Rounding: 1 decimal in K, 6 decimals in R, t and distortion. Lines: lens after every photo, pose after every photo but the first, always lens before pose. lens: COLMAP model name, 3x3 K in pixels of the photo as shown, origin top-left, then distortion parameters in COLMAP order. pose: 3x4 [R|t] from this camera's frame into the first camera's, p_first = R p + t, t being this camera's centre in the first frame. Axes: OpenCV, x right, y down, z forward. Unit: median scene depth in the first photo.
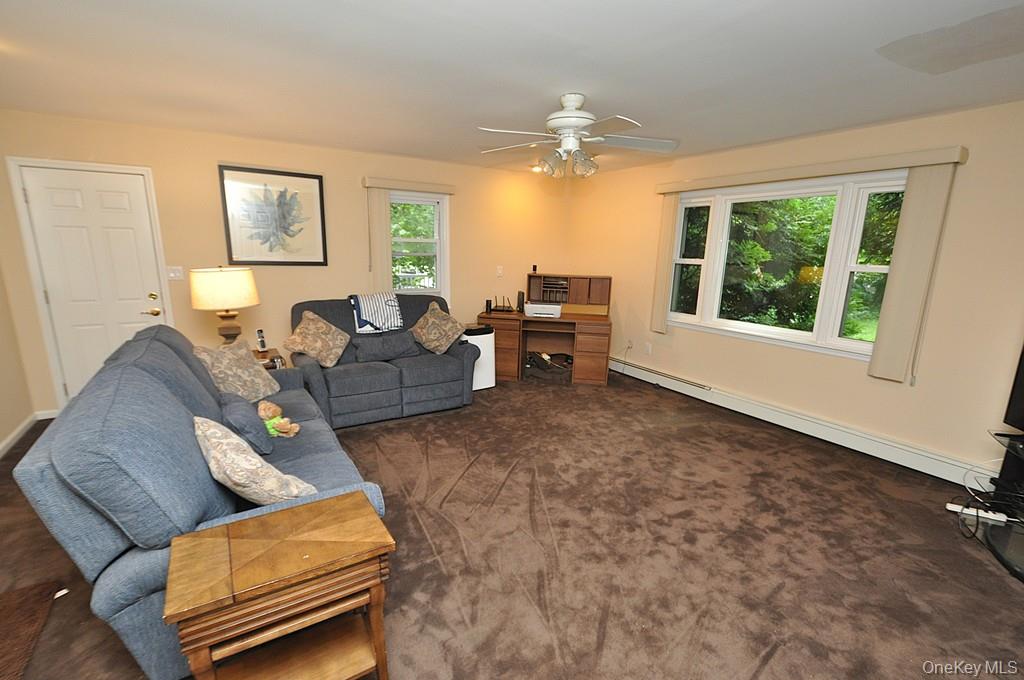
lens RADIAL K [[464.7, 0, 508.9], [0, 464.7, 355.6], [0, 0, 1]] dist [-0.000663, -0.006372]
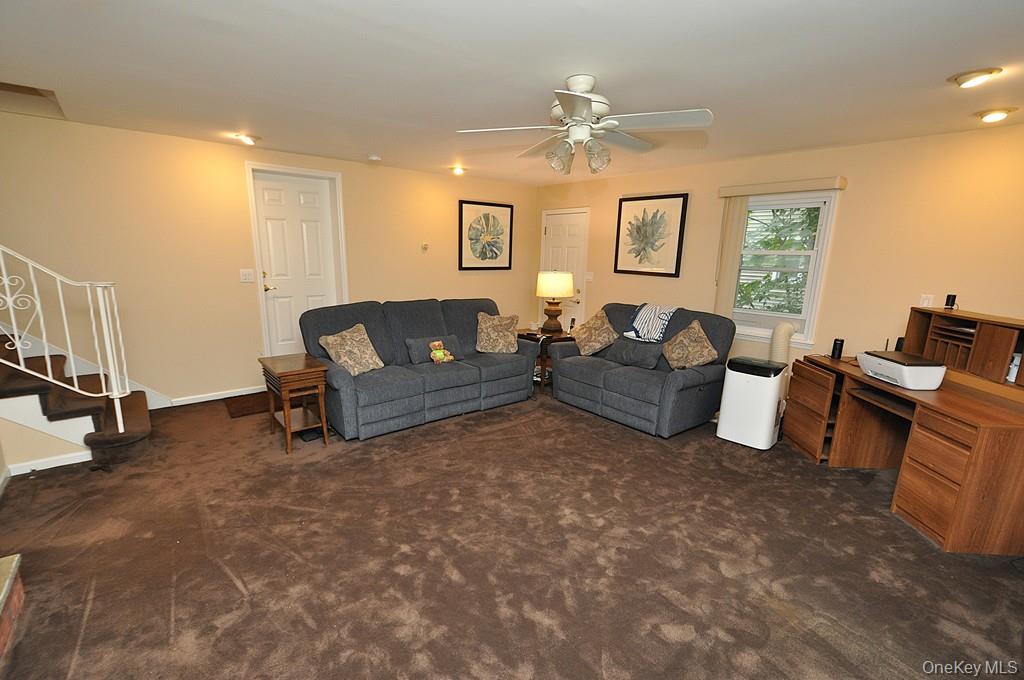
lens RADIAL K [[464.7, 0, 508.9], [0, 464.7, 355.6], [0, 0, 1]] dist [-0.000663, -0.006372]
pose [[0.133131, 0.195028, -0.971720, 0.690074], [-0.247599, 0.955904, 0.157932, -0.105912], [0.959672, 0.219571, 0.175549, 0.534838]]
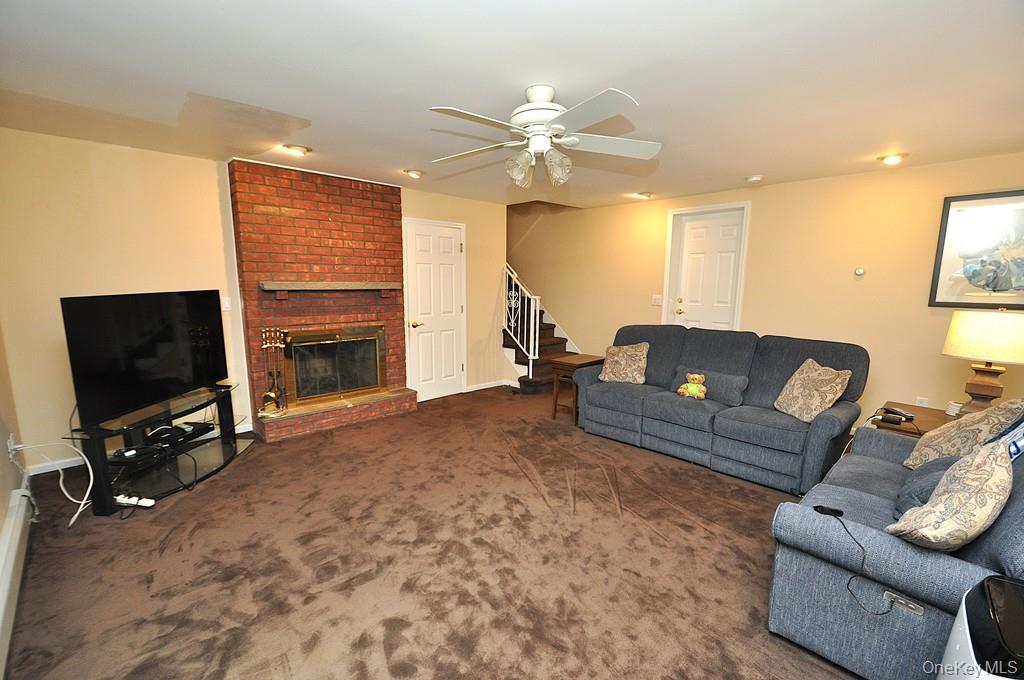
lens RADIAL K [[449.2, 0, 507.2], [0, 449.2, 350.9], [0, 0, 1]] dist [0.001543, -0.005108]
pose [[-0.979191, 0.001338, -0.202937, 0.243252], [-0.075559, 0.925681, 0.370682, -0.269606], [0.188351, 0.378303, -0.906317, 1.230245]]
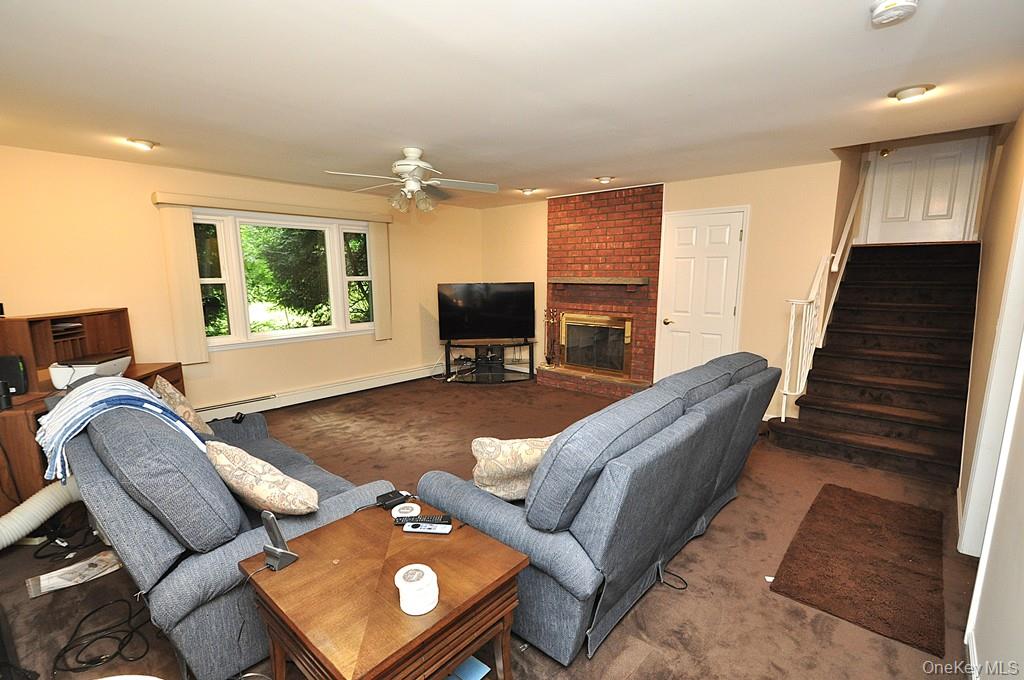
lens RADIAL K [[464.7, 0, 508.9], [0, 464.7, 355.6], [0, 0, 1]] dist [-0.000663, -0.006372]
pose [[-0.275117, -0.186761, 0.943096, -0.767026], [0.217721, 0.943363, 0.250327, -0.182652], [-0.936434, 0.274201, -0.218874, 0.759273]]
